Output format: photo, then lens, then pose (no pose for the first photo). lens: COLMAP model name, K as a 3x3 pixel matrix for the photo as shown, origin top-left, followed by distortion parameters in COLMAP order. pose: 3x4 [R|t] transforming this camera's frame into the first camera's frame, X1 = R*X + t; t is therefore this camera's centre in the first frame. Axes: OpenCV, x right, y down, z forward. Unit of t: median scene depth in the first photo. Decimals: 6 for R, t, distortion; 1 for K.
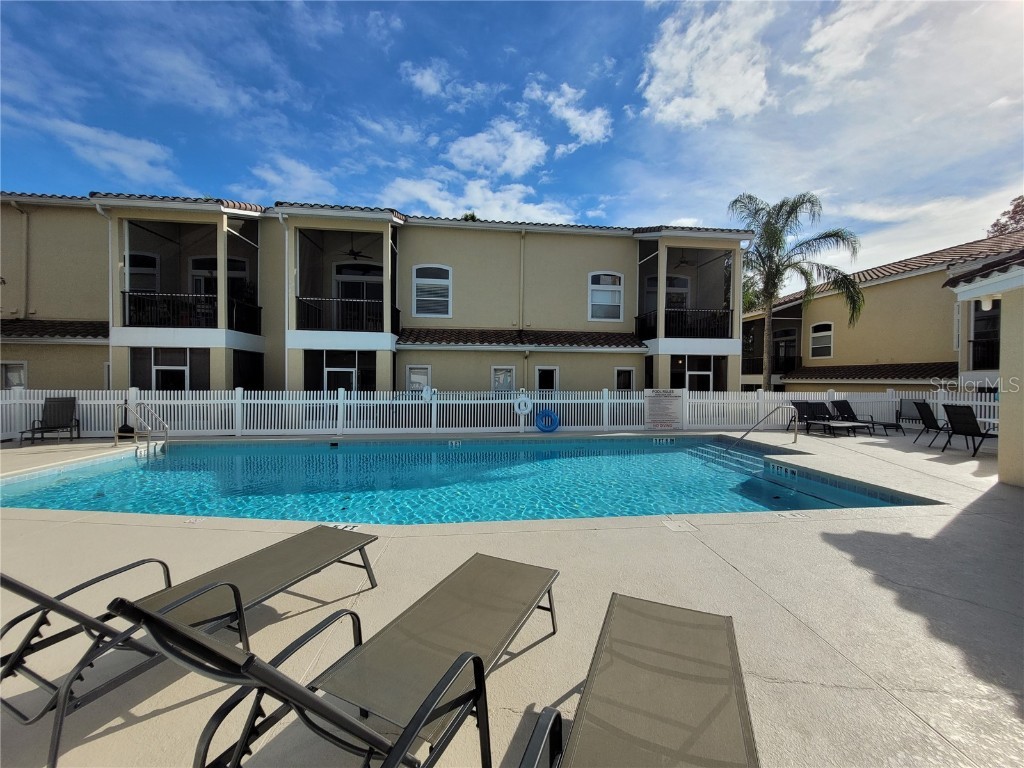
lens RADIAL K [[395.0, 0, 514.8], [0, 395.0, 371.3], [0, 0, 1]] dist [-0.028234, 0.006633]
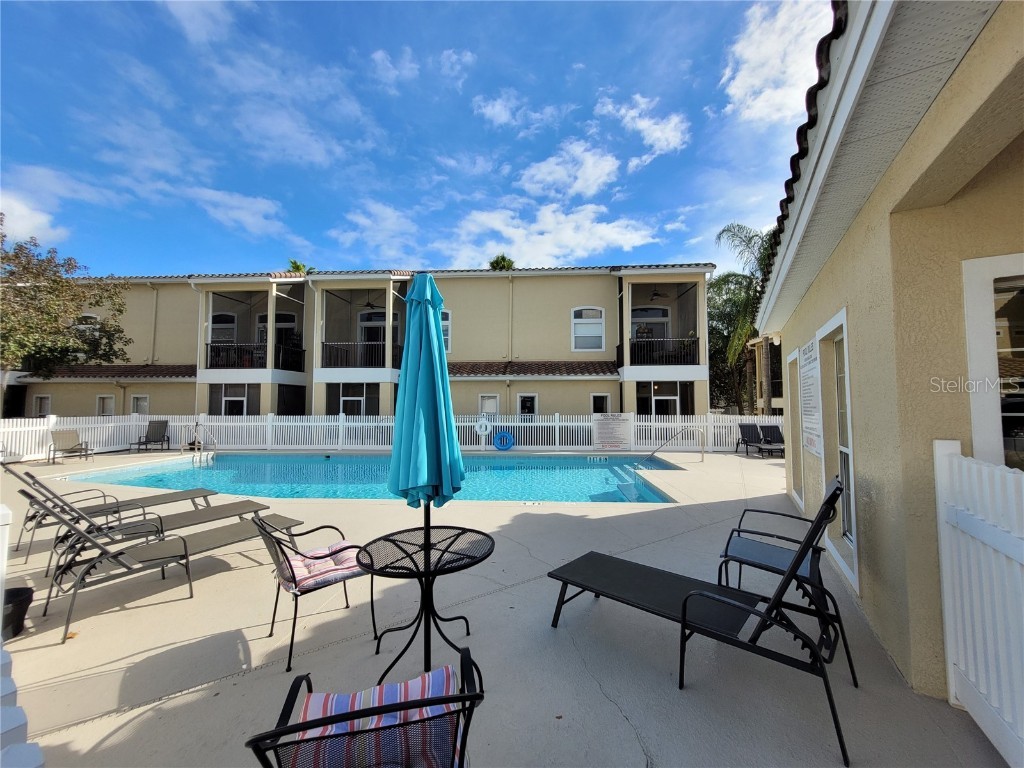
lens RADIAL K [[404.0, 0, 519.3], [0, 404.0, 383.6], [0, 0, 1]] dist [0.003050, 0.000062]
pose [[0.979282, -0.016948, -0.201790, 0.280841], [0.011558, 0.999545, -0.027857, -0.008323], [0.202170, 0.024947, 0.979033, -0.138627]]
